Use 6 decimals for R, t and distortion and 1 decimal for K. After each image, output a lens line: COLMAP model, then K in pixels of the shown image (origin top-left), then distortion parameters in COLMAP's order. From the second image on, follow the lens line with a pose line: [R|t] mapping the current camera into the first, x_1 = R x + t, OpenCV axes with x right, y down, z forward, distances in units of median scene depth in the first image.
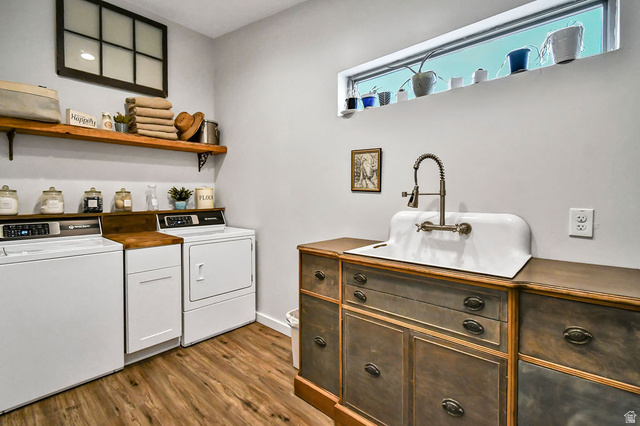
lens RADIAL K [[297.8, 0, 303.5], [0, 297.8, 201.3], [0, 0, 1]] dist [0.015895, -0.005854]
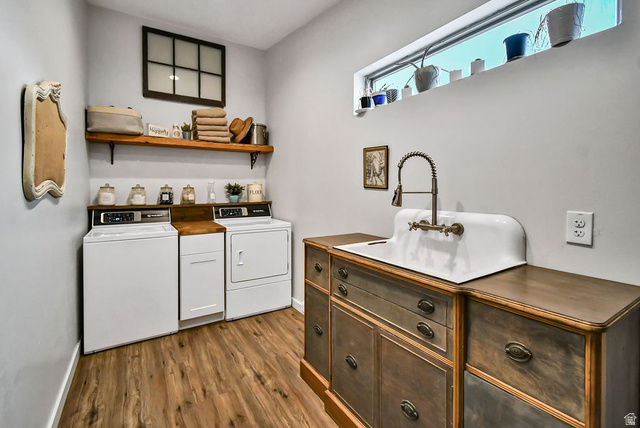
lens RADIAL K [[288.5, 0, 301.3], [0, 288.5, 192.0], [0, 0, 1]] dist [0.005375, 0.000243]
pose [[0.963708, 0.002407, -0.266947, 0.231562], [-0.003951, 0.999978, -0.005250, -0.015164], [0.266928, 0.006114, 0.963697, -0.012765]]
